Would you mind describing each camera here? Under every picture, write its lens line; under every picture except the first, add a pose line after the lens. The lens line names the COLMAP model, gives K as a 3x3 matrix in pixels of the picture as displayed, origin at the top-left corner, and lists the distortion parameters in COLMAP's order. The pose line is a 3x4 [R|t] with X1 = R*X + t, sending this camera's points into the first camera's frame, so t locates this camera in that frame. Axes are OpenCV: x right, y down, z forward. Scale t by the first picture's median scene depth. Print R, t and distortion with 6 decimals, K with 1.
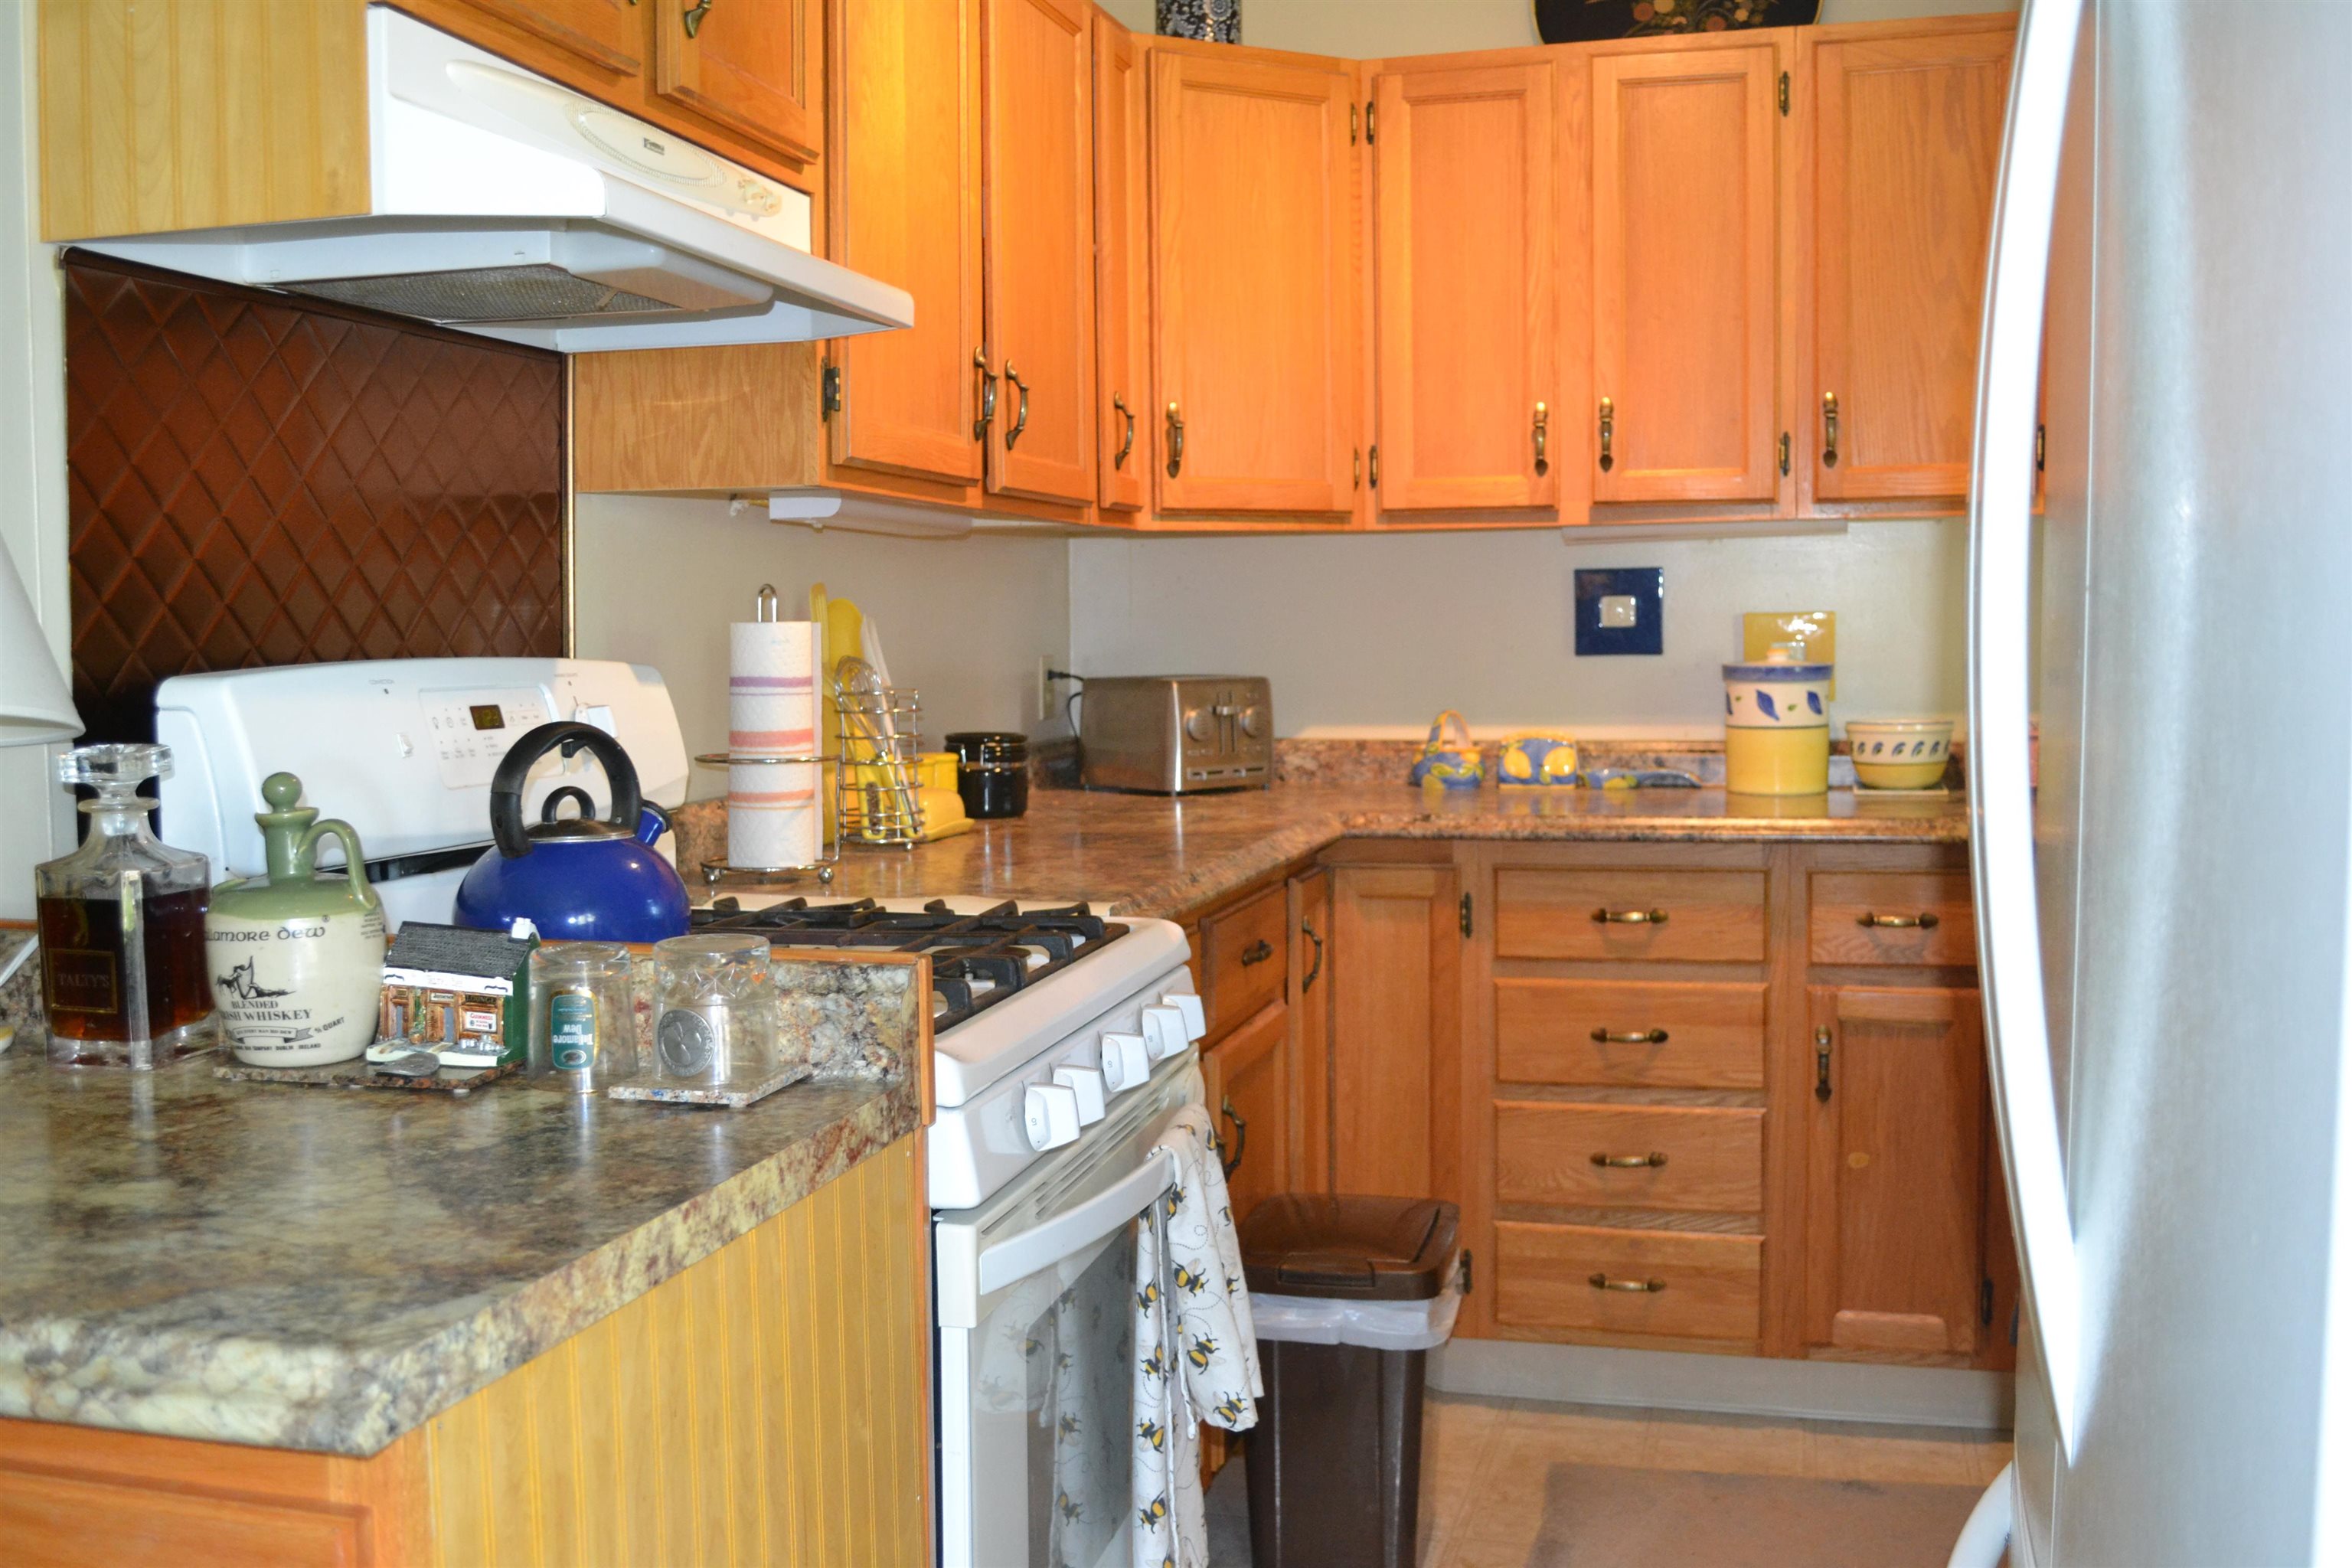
lens RADIAL K [[2253.2, 0, 1179.8], [0, 2253.2, 788.4], [0, 0, 1]] dist [-0.066116, 0.000000]
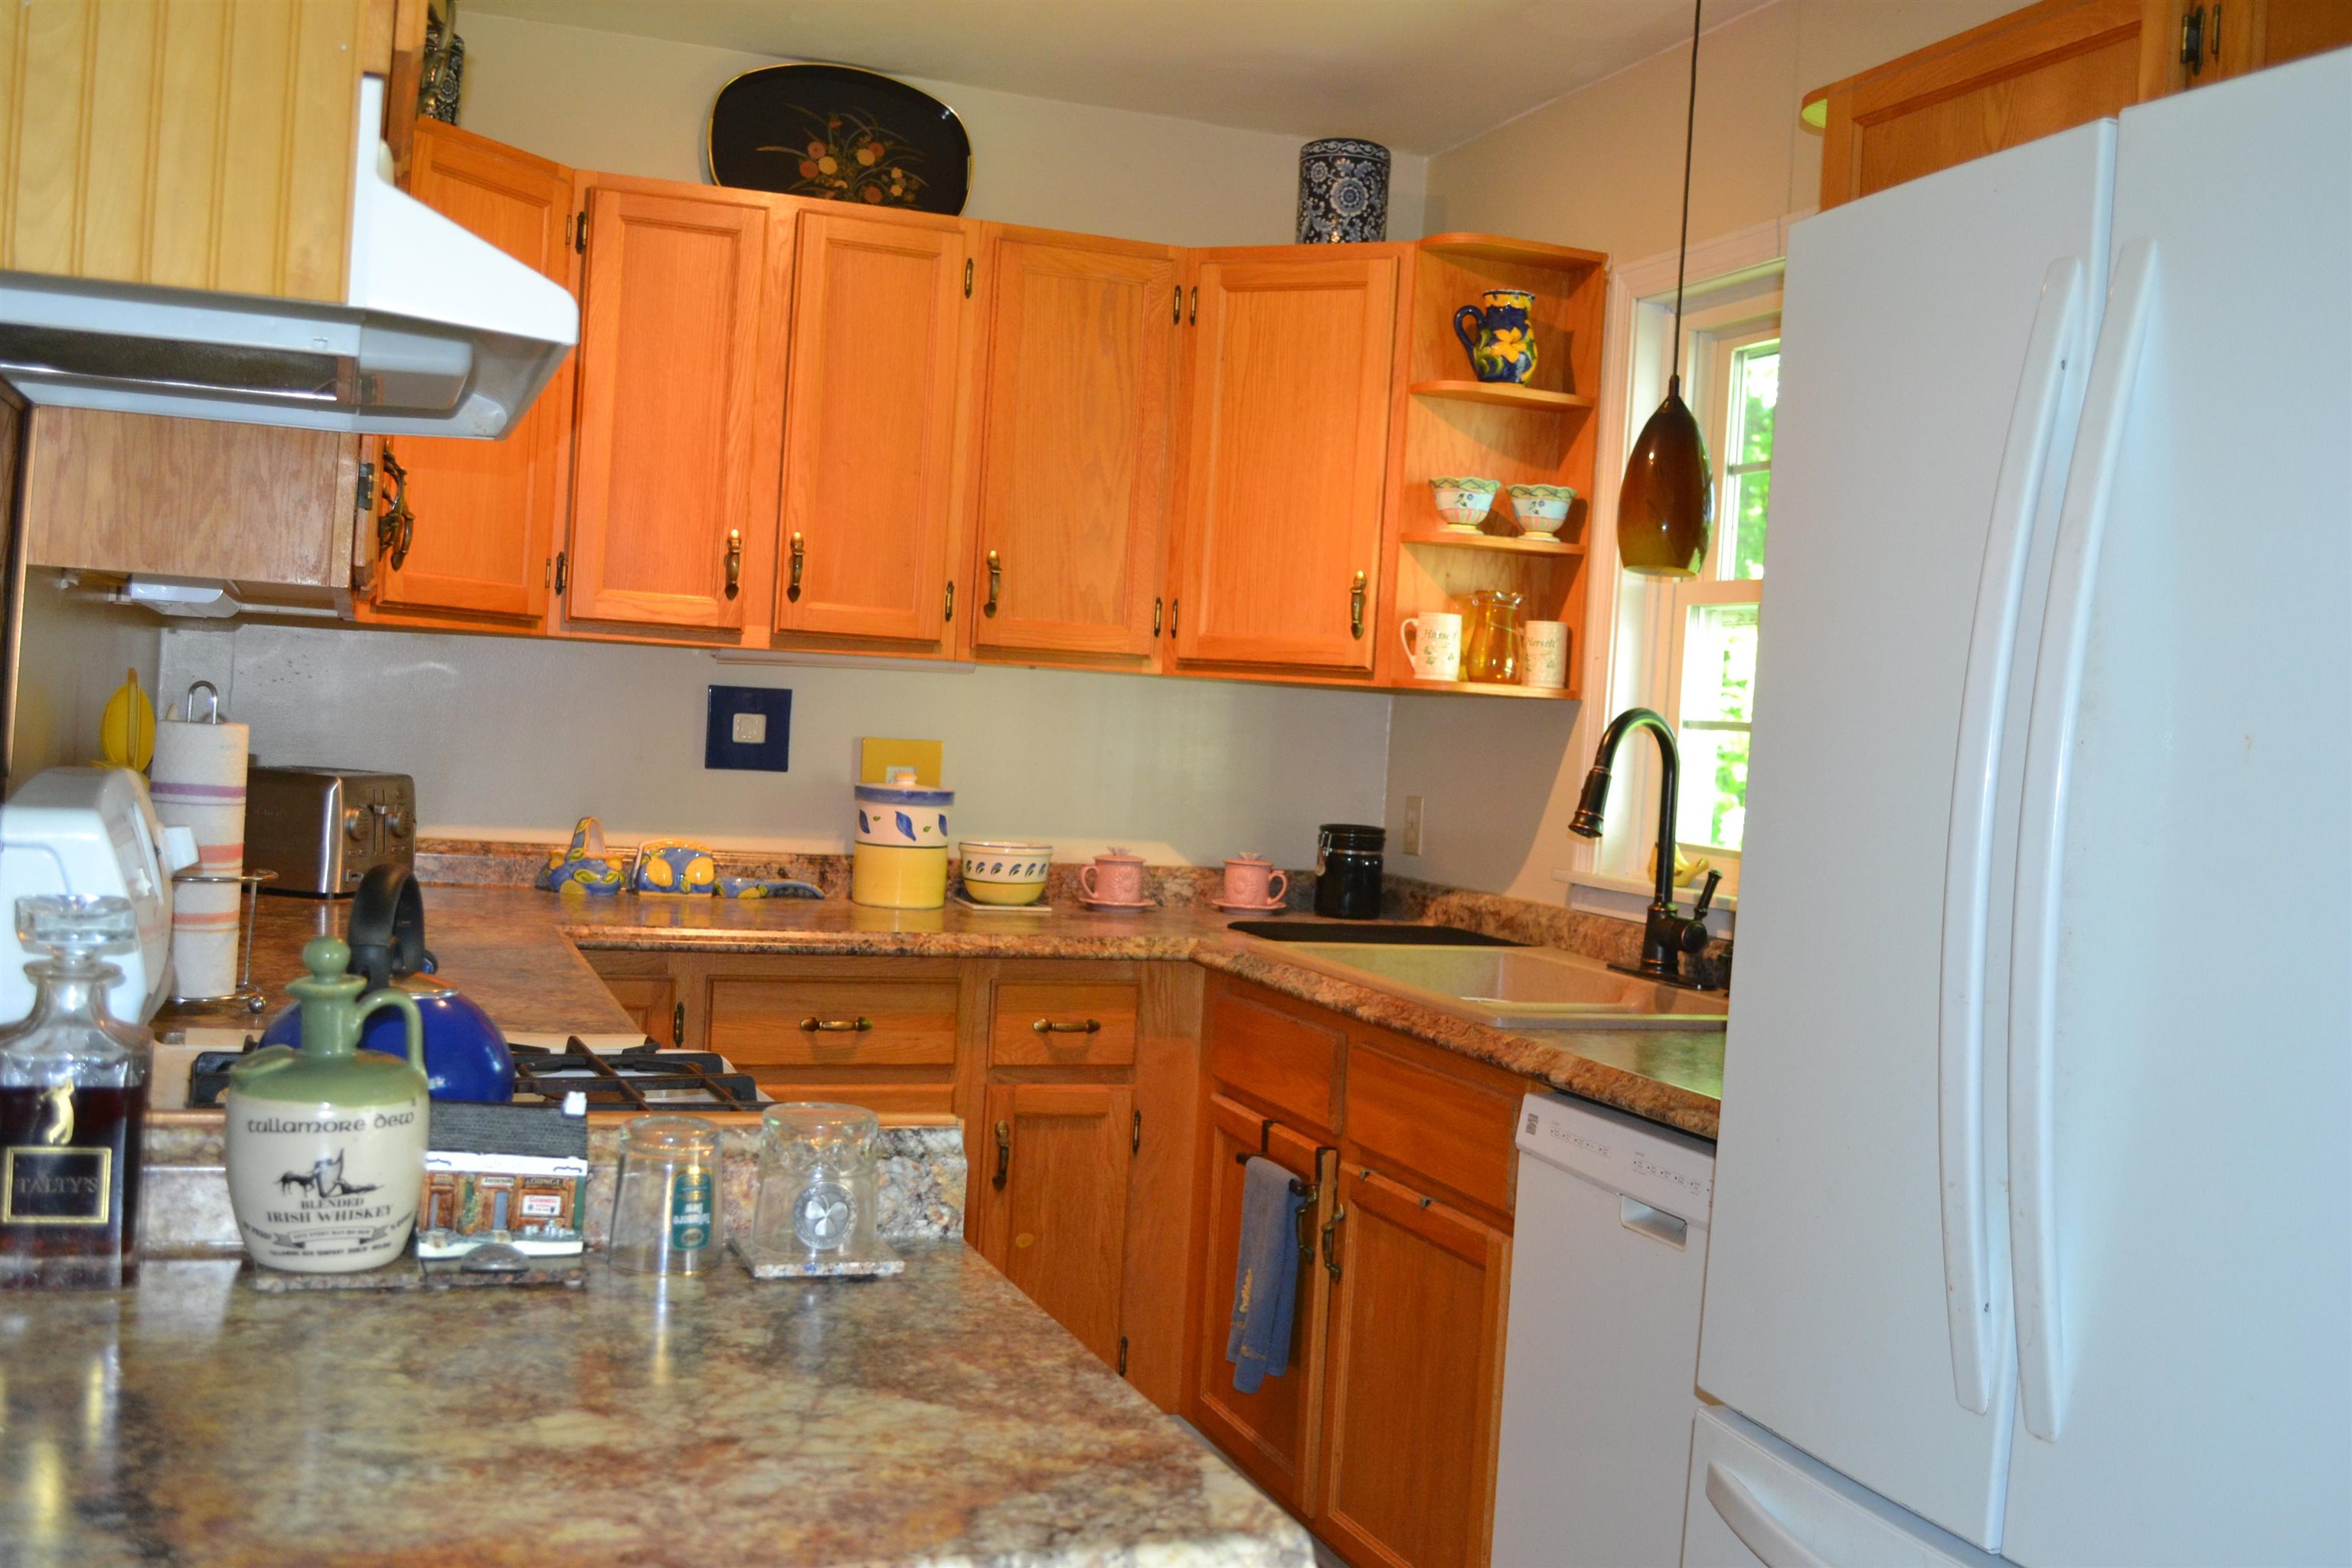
lens RADIAL K [[2253.2, 0, 1175.2], [0, 2253.2, 787.5], [0, 0, 1]] dist [-0.066116, 0.000000]
pose [[0.808197, 0.044446, 0.587232, -0.300347], [-0.027126, 0.998899, -0.038271, -0.019001], [-0.588286, 0.015001, 0.808513, 0.040323]]
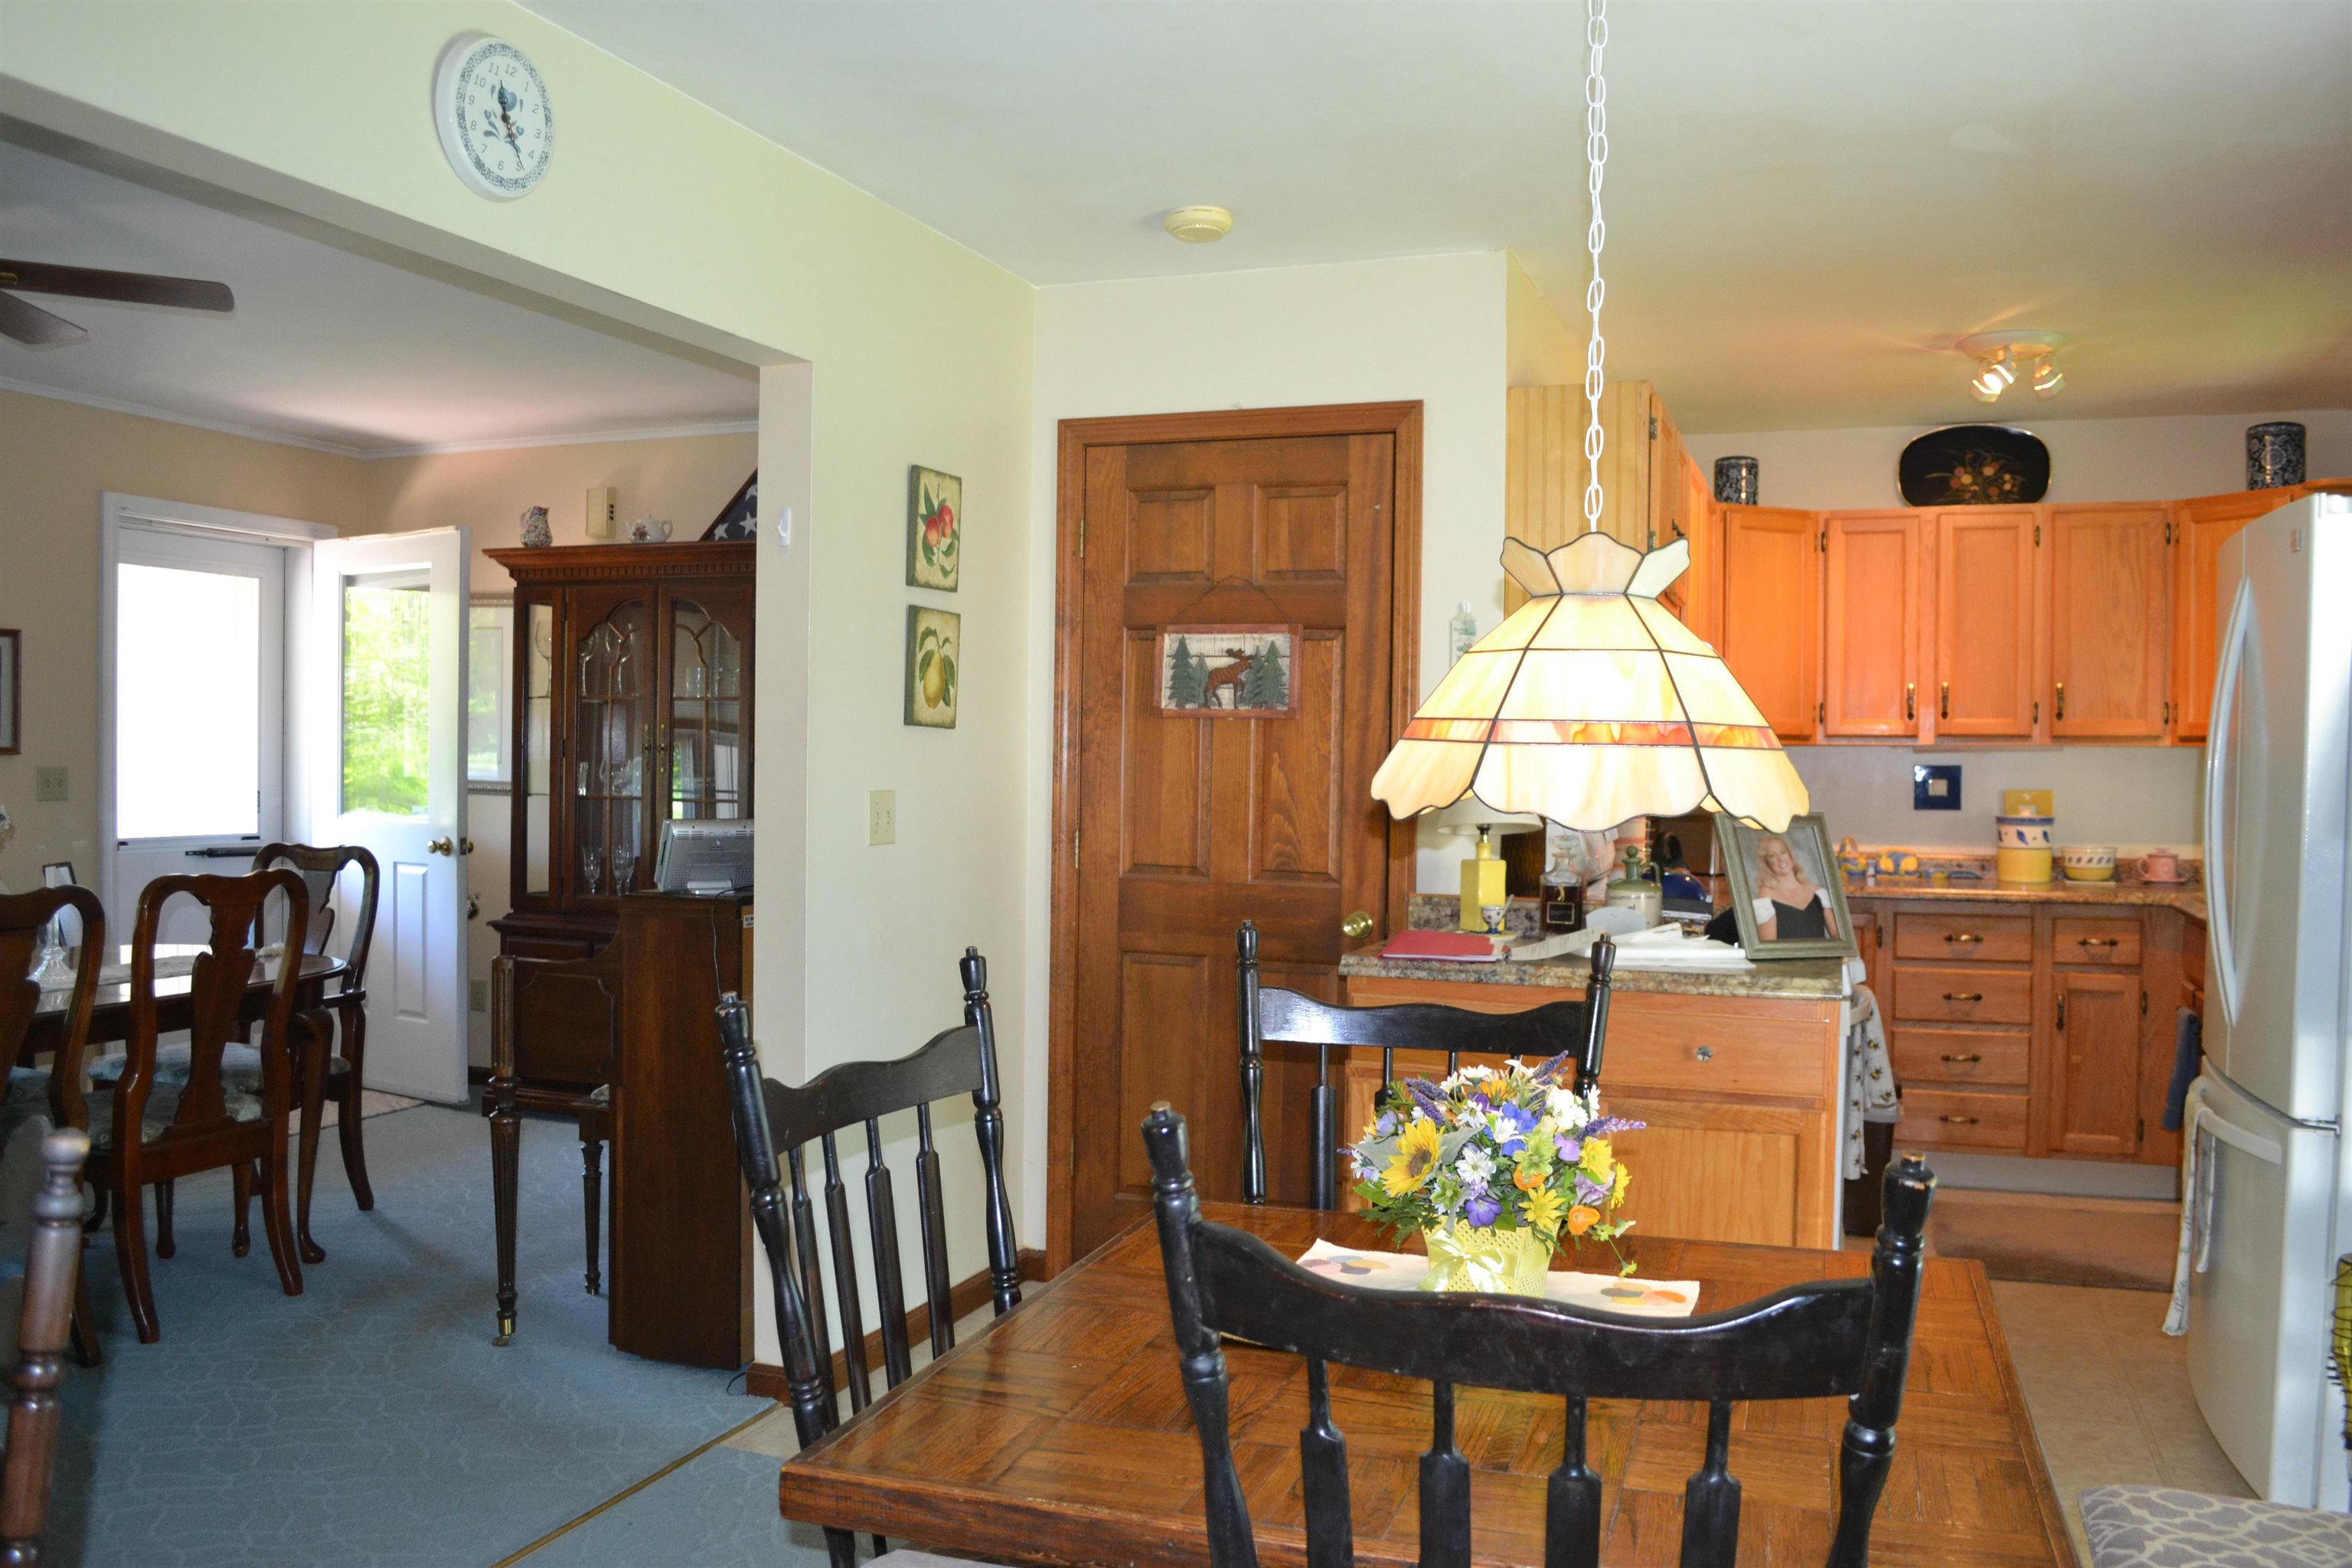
lens RADIAL K [[1883.7, 0, 1177.9], [0, 1883.7, 785.7], [0, 0, 1]] dist [-0.077685, 0.000014]
pose [[0.996190, 0.023277, -0.084041, -0.375127], [-0.028141, 0.997968, -0.057163, 0.034902], [0.082539, 0.059310, 0.994821, -0.755434]]
